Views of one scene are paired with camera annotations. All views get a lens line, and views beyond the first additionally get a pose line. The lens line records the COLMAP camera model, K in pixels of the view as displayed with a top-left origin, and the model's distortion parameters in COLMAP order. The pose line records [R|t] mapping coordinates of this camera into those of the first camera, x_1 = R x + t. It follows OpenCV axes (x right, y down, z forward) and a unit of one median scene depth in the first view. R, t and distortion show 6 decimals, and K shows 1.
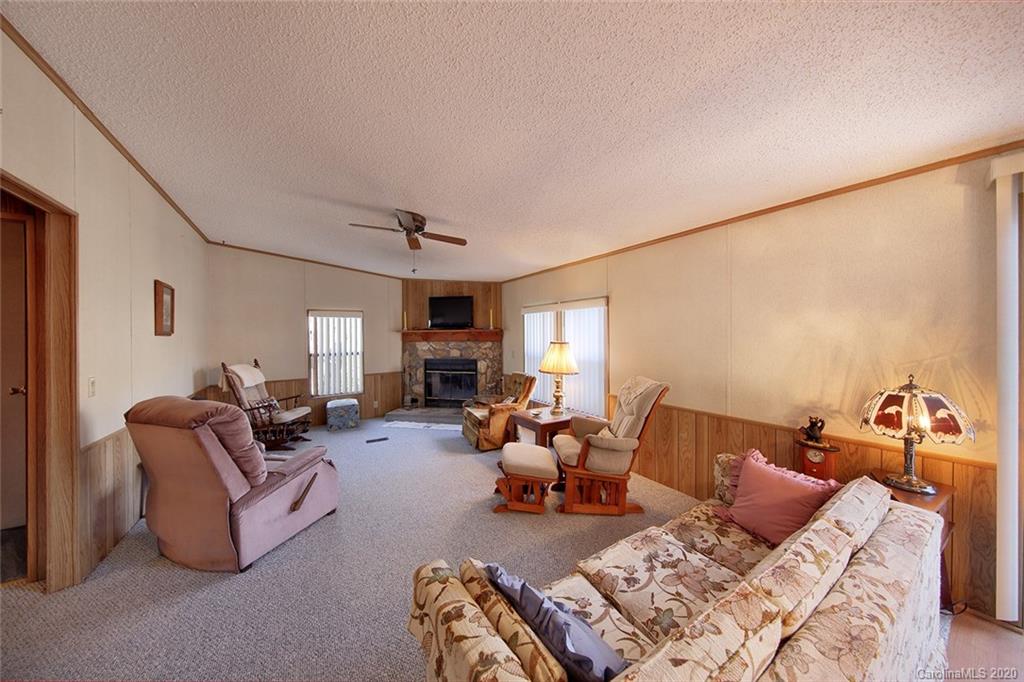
lens RADIAL K [[320.6, 0, 509.1], [0, 320.6, 337.8], [0, 0, 1]] dist [-0.006739, -0.000150]
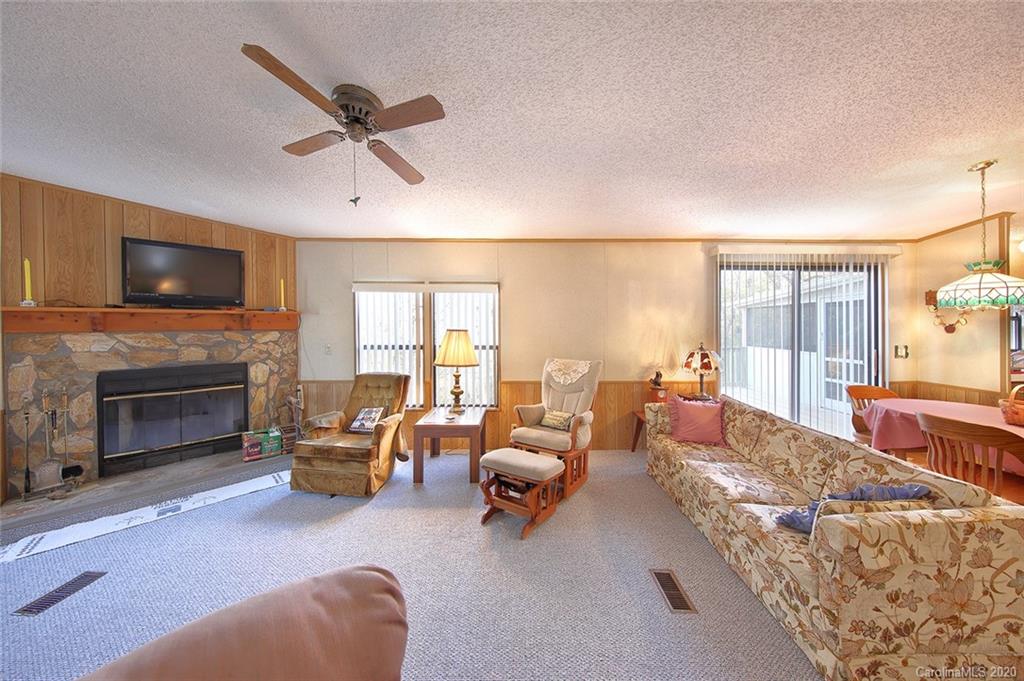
lens RADIAL K [[341.3, 0, 513.7], [0, 341.3, 327.8], [0, 0, 1]] dist [-0.008242, -0.000079]
pose [[0.529593, -0.006548, 0.848227, -0.510576], [0.002003, 0.999977, 0.006469, 0.003055], [-0.848250, -0.001726, 0.529594, 0.368073]]
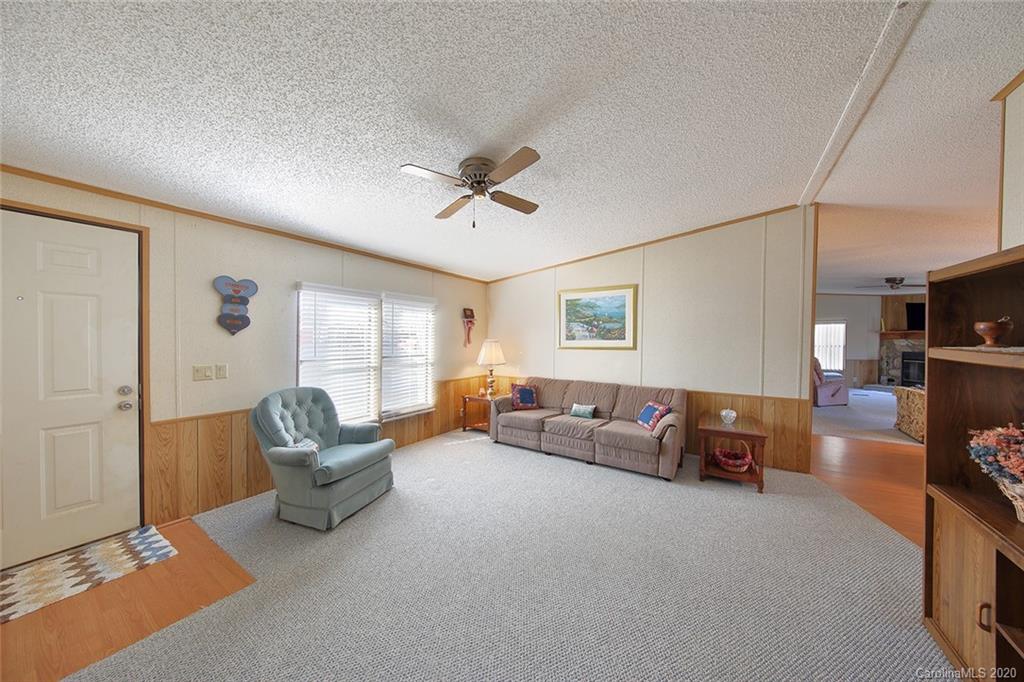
lens RADIAL K [[325.7, 0, 515.3], [0, 325.7, 339.9], [0, 0, 1]] dist [-0.003593, -0.000106]
pose [[0.420186, 0.020472, -0.907207, 0.442985], [-0.003325, 0.999774, 0.021021, -0.013758], [0.907432, -0.005816, 0.420159, -1.618728]]
